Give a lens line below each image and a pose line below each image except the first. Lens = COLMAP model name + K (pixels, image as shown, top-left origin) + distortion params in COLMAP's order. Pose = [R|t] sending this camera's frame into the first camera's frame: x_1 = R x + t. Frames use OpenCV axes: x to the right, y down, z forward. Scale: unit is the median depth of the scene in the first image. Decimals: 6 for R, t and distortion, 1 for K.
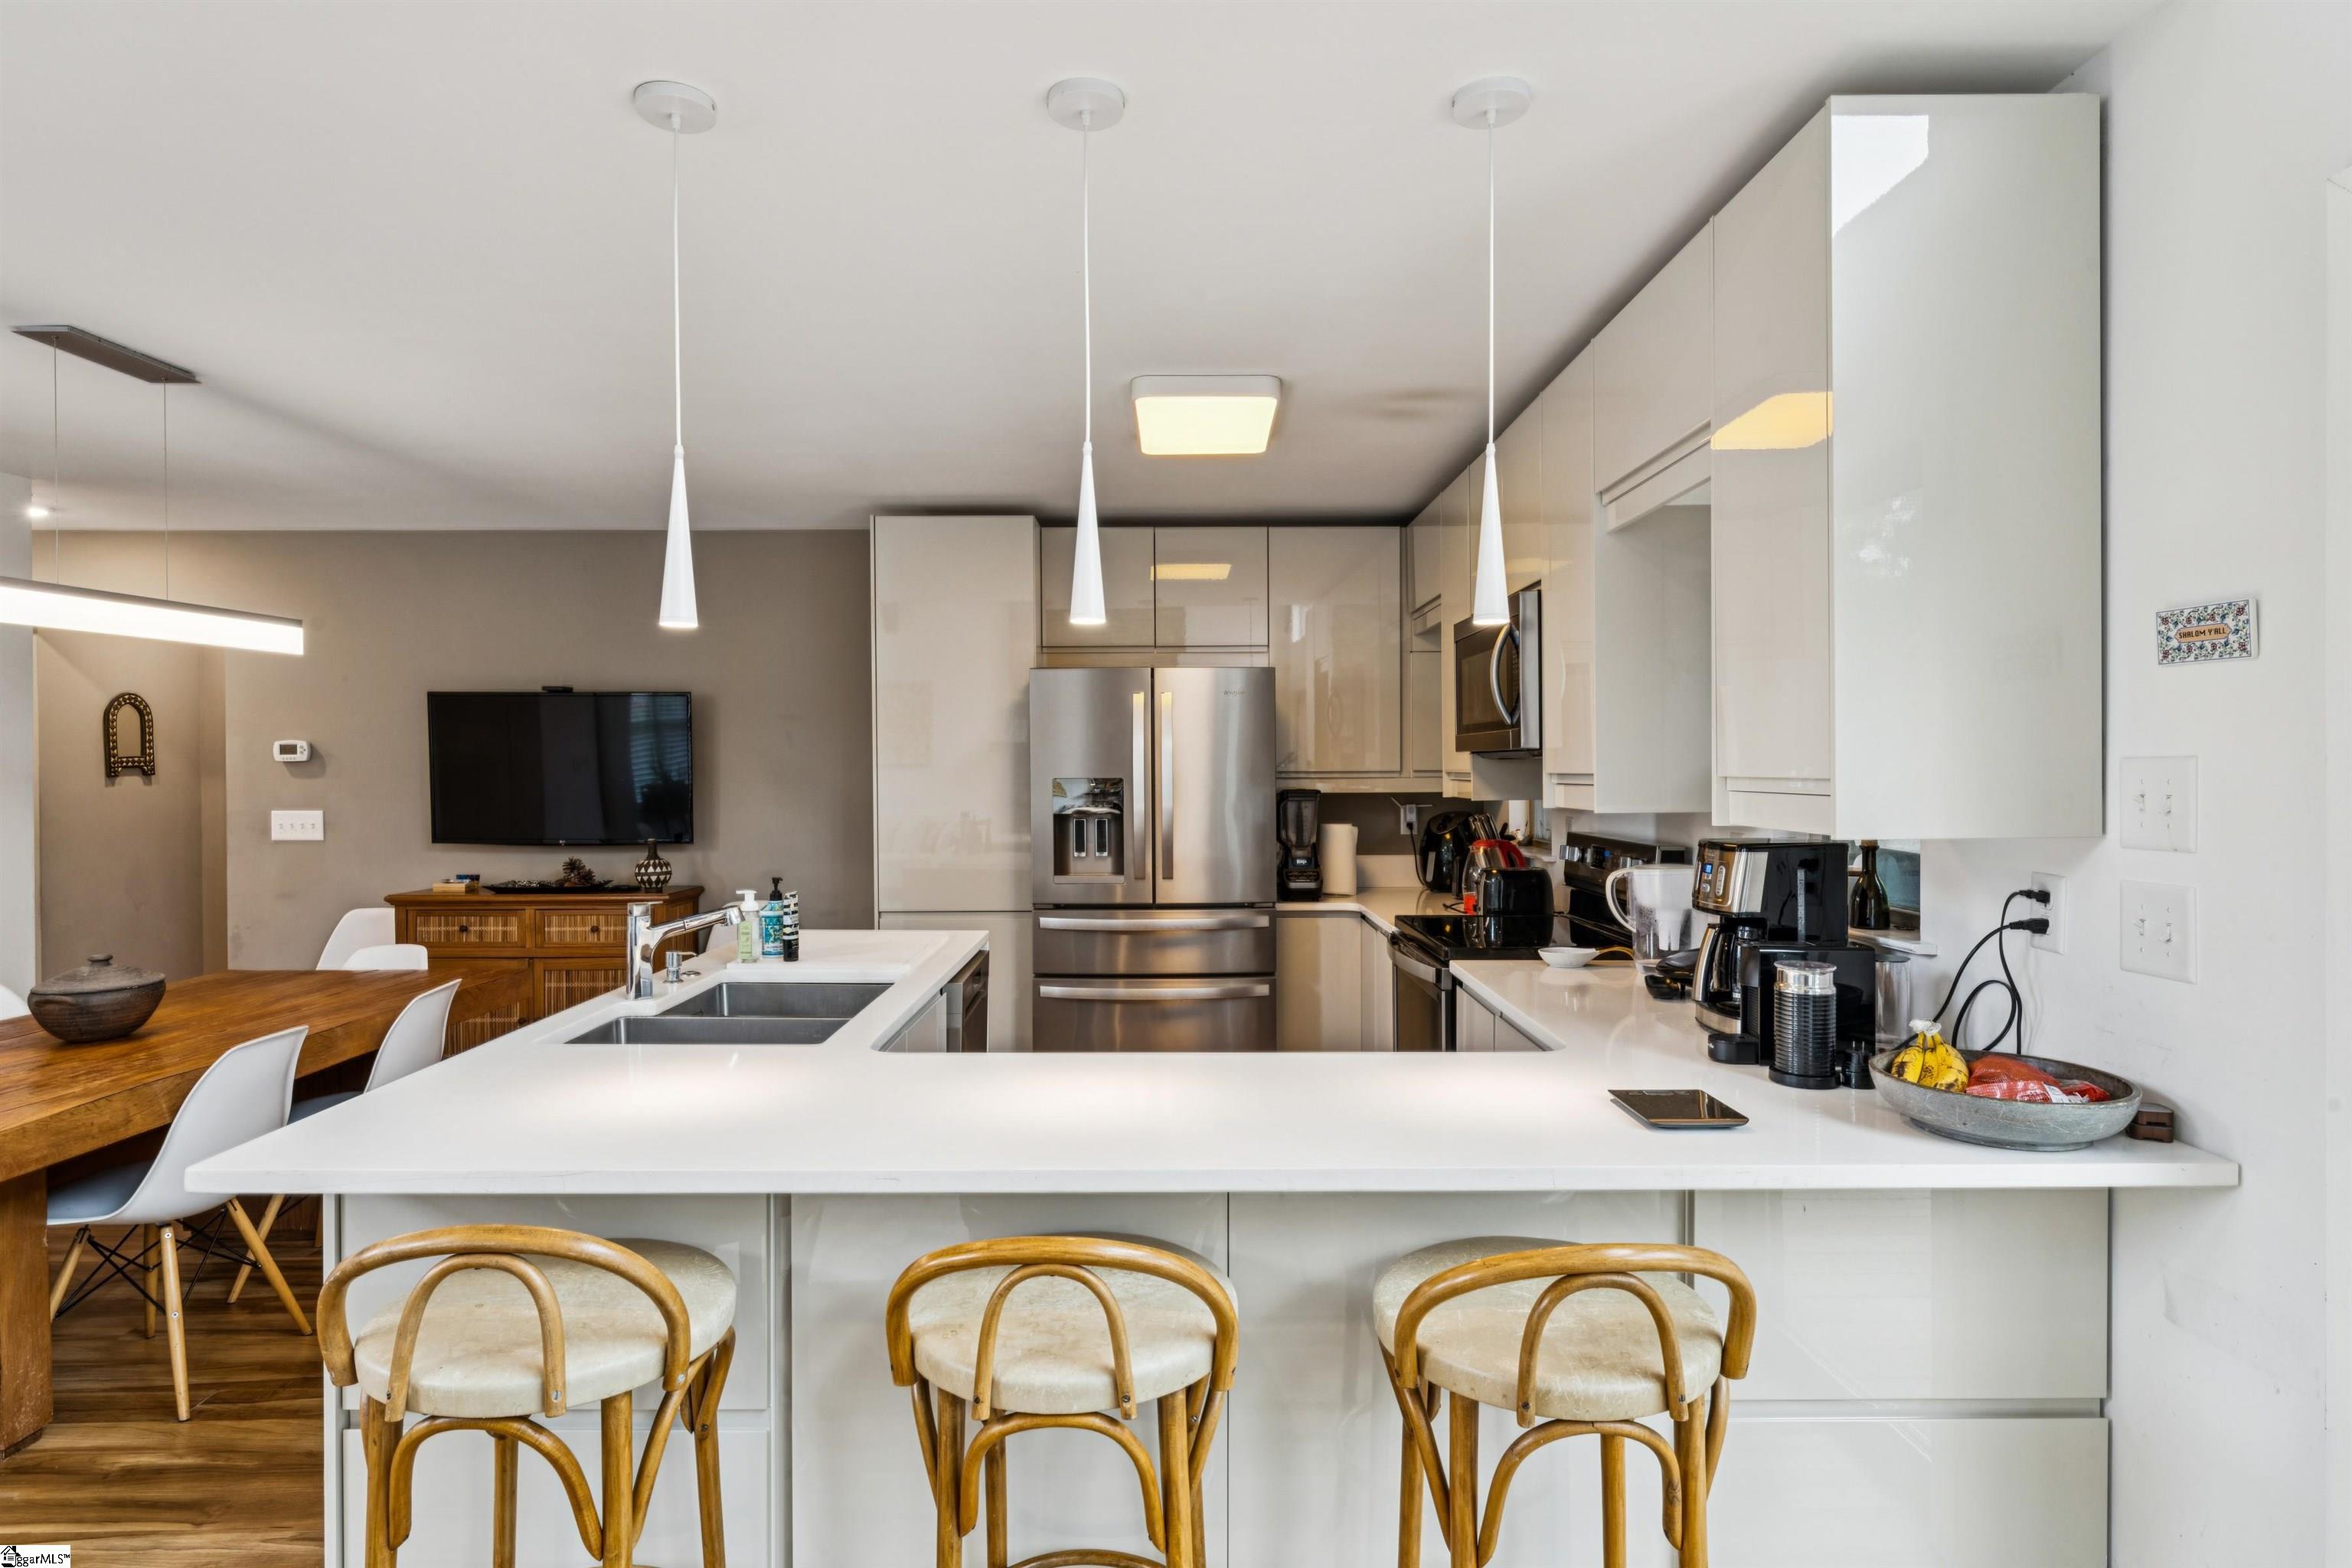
lens RADIAL K [[1219.9, 0, 1176.0], [0, 1219.9, 784.0], [0, 0, 1]] dist [-0.000127, -0.000045]
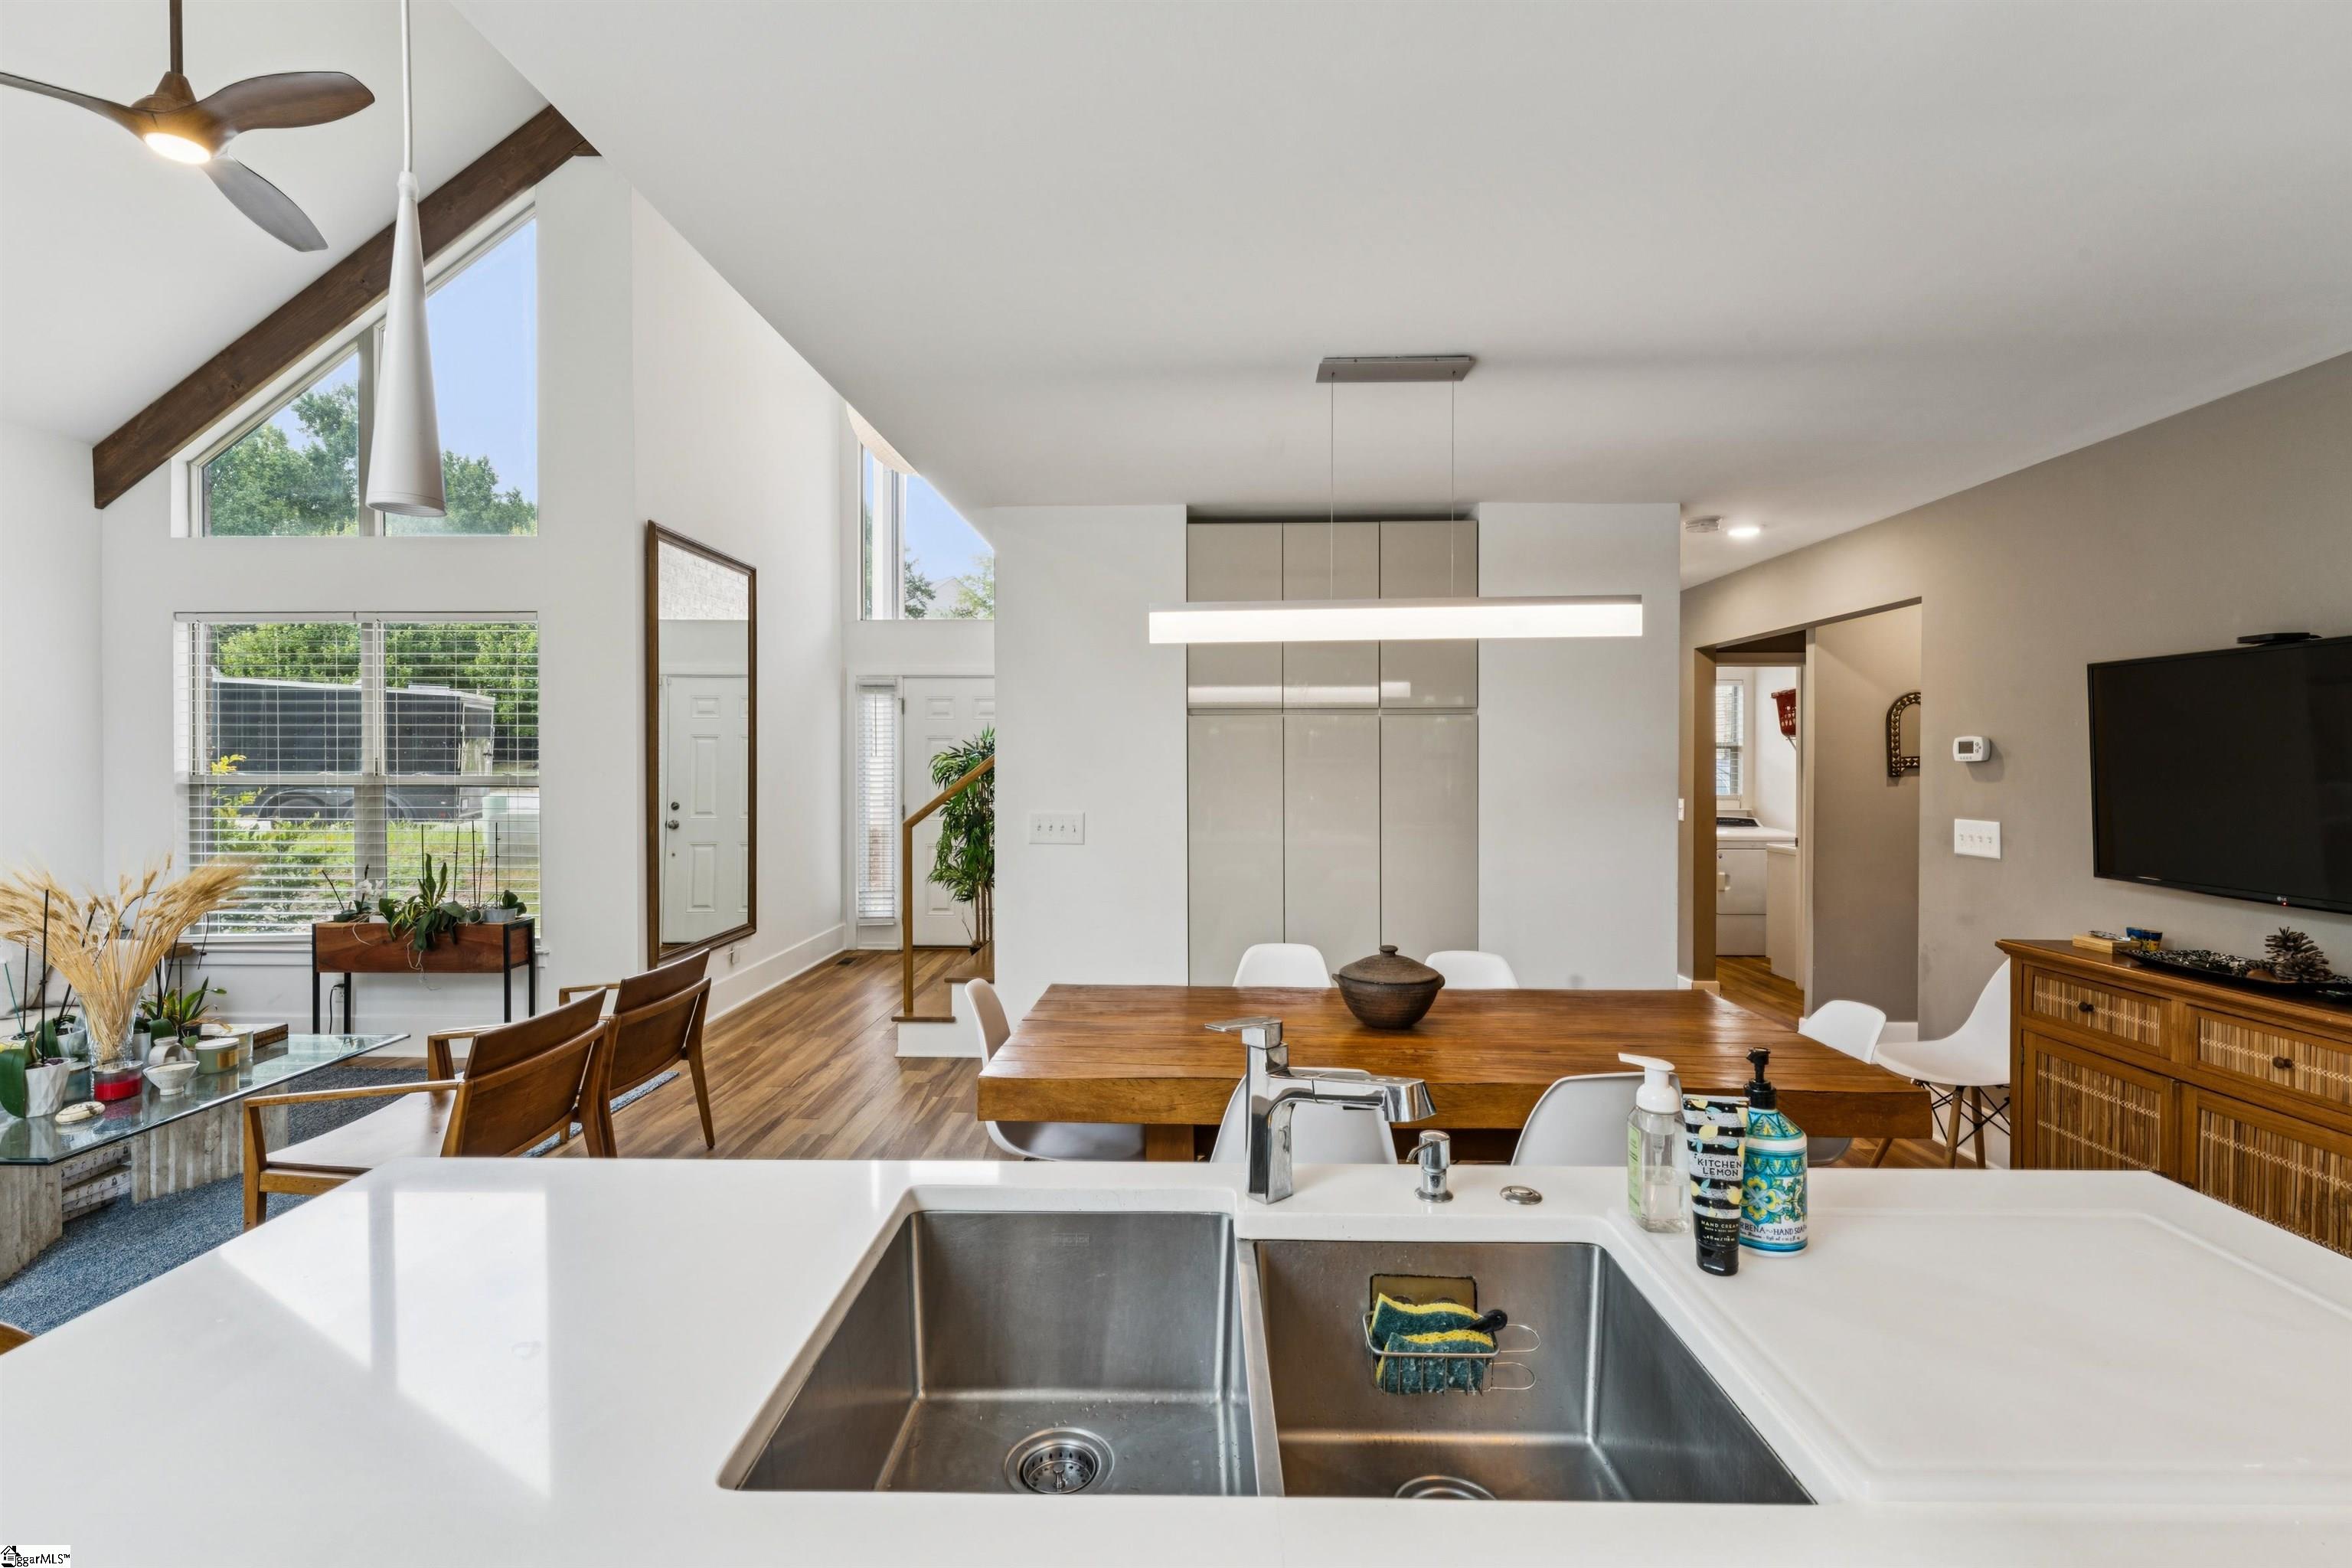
lens RADIAL K [[1045.5, 0, 1176.0], [0, 1045.5, 784.0], [0, 0, 1]] dist [0.001437, -0.000003]
pose [[-0.035517, 0.019568, -0.999177, 0.015040], [-0.015640, 0.999675, 0.020133, -0.009642], [0.999247, 0.016343, -0.035200, 0.509511]]
